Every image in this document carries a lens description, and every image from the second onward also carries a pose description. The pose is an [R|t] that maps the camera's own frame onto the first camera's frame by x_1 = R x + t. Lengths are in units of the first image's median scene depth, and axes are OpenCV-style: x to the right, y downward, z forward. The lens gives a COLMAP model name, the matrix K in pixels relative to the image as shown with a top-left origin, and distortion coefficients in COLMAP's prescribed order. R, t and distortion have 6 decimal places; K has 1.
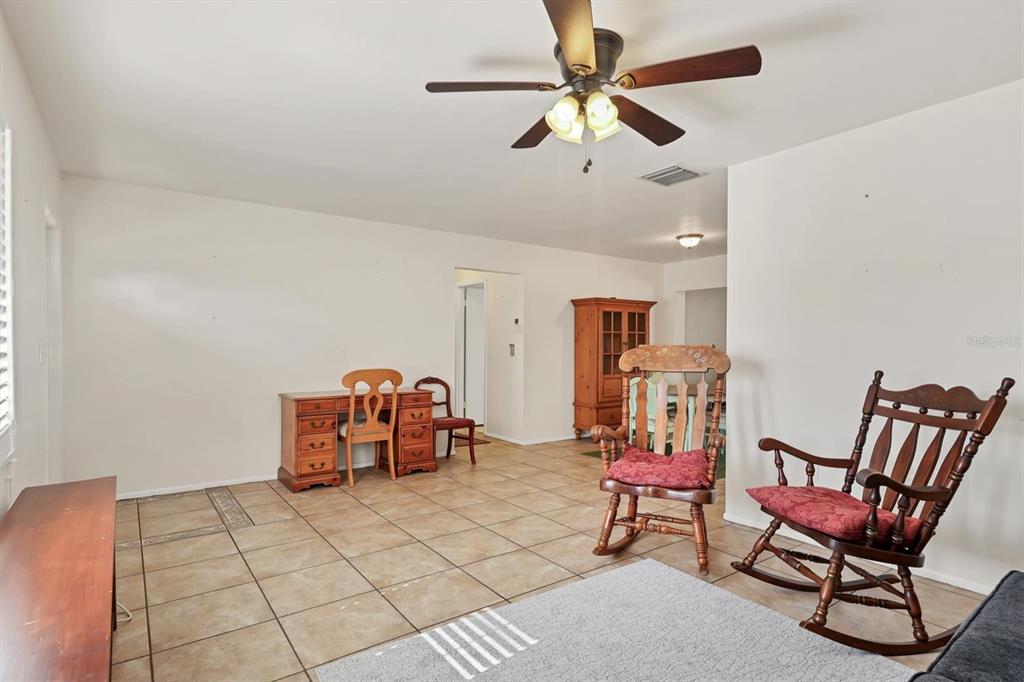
lens RADIAL K [[534.3, 0, 515.1], [0, 534.3, 345.9], [0, 0, 1]] dist [0.015633, -0.003151]
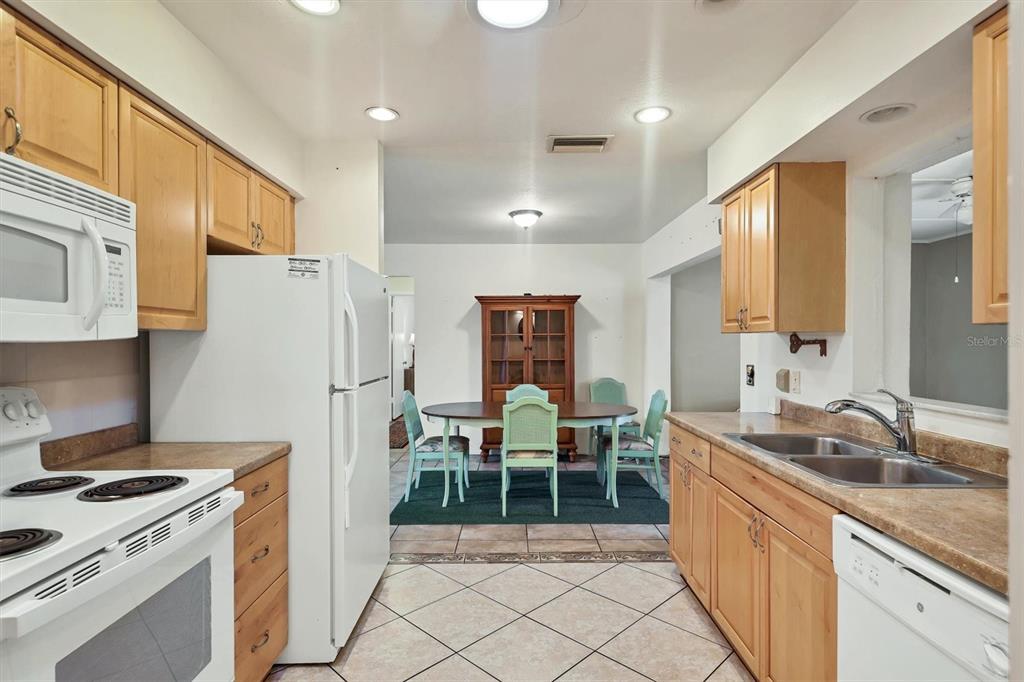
lens RADIAL K [[514.2, 0, 515.5], [0, 514.2, 338.9], [0, 0, 1]] dist [0.029125, 0.000301]
pose [[0.811908, -0.005531, -0.583759, 0.711000], [0.002122, 0.999976, -0.006523, -0.014436], [0.583782, 0.004058, 0.811900, 0.357231]]
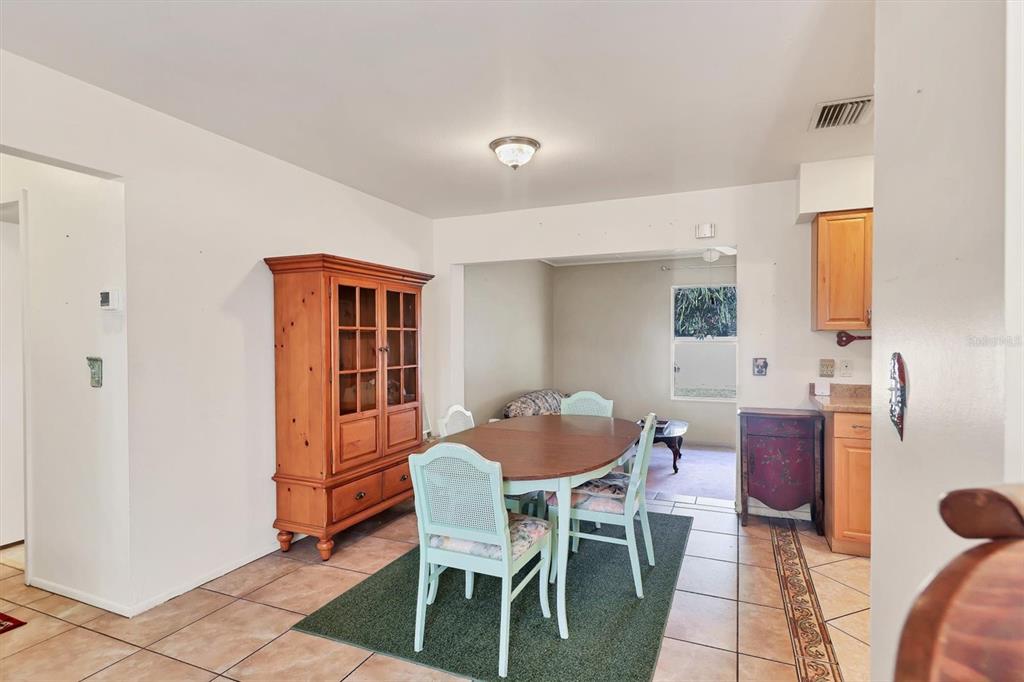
lens RADIAL K [[514.2, 0, 517.5], [0, 514.2, 349.4], [0, 0, 1]] dist [0.029125, 0.000301]
pose [[0.857239, -0.016760, 0.514645, 0.064933], [0.006611, 0.999746, 0.021546, -0.016126], [-0.514876, -0.015068, 0.857132, 0.539285]]
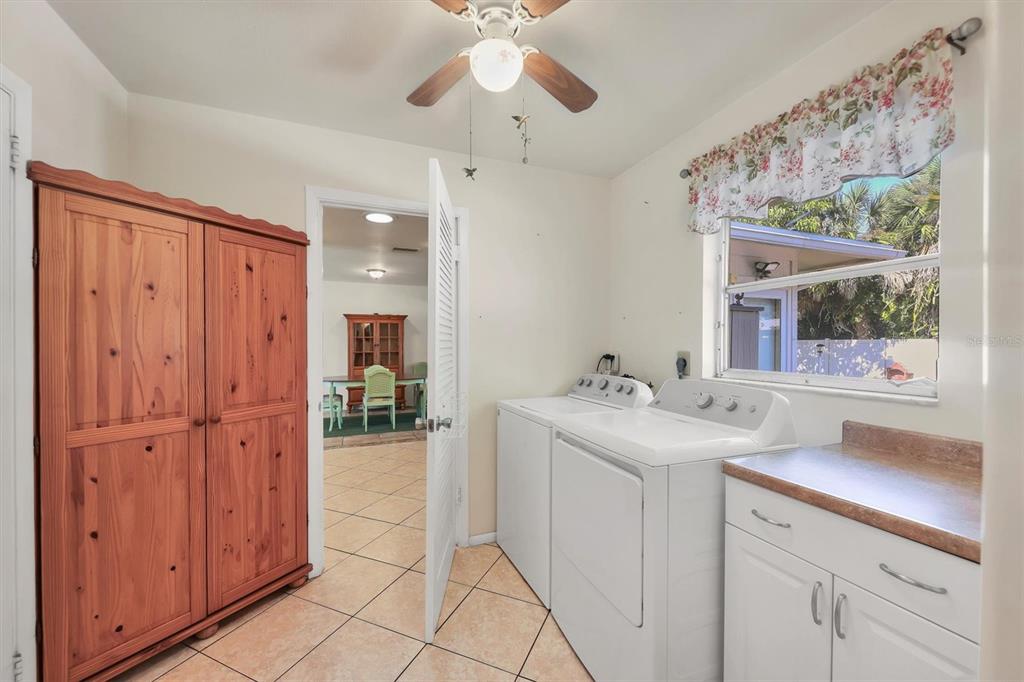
lens RADIAL K [[392.7, 0, 511.1], [0, 392.7, 345.3], [0, 0, 1]] dist [-0.001148, -0.000194]
pose [[0.969722, -0.003536, -0.244184, 0.880520], [0.004072, 0.999990, 0.001688, -0.004058], [0.244176, -0.002631, 0.969727, 0.061467]]
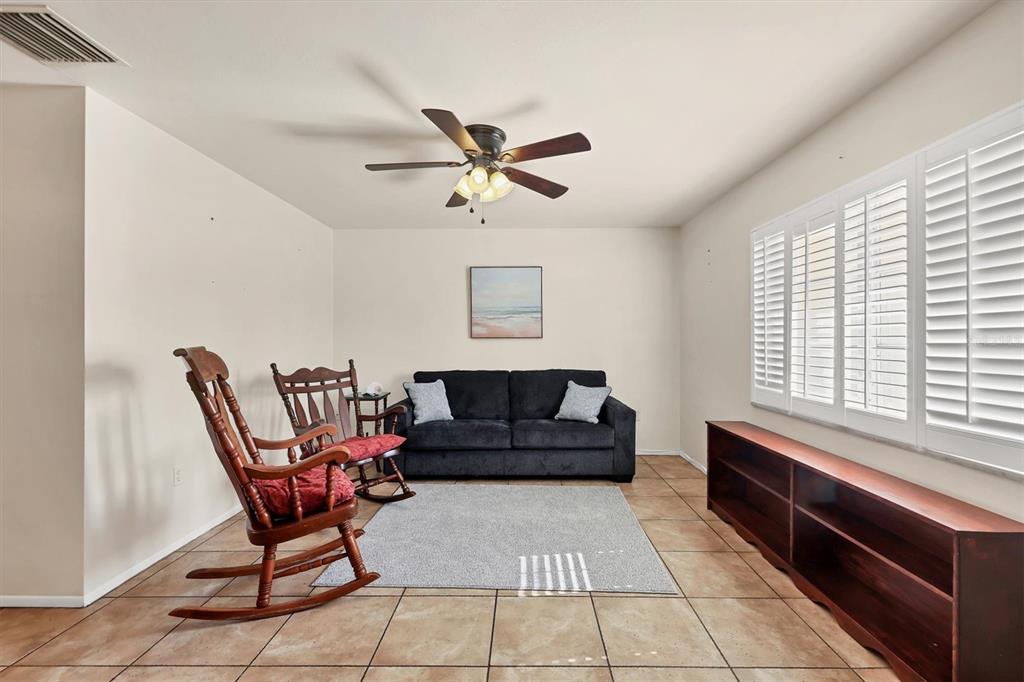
lens RADIAL K [[435.5, 0, 515.1], [0, 435.5, 339.9], [0, 0, 1]] dist [0.007752, -0.001098]
pose [[-0.795625, -0.002357, 0.605785, -0.217200], [-0.002759, 0.999996, 0.000268, -0.007252], [-0.605783, -0.001458, -0.795628, 0.648069]]
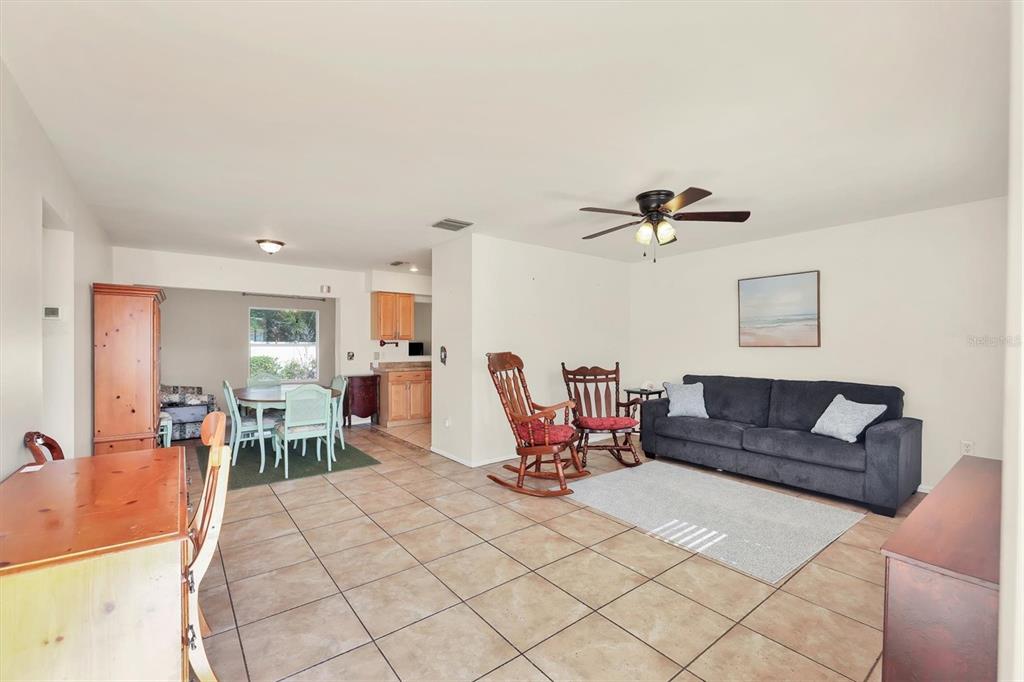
lens RADIAL K [[419.8, 0, 515.2], [0, 419.8, 348.2], [0, 0, 1]] dist [0.009065, -0.000093]
pose [[-0.034397, -0.012566, 0.999329, -0.457294], [-0.003694, 0.999916, 0.012447, -0.014889], [-0.999401, -0.003263, -0.034441, 0.536743]]
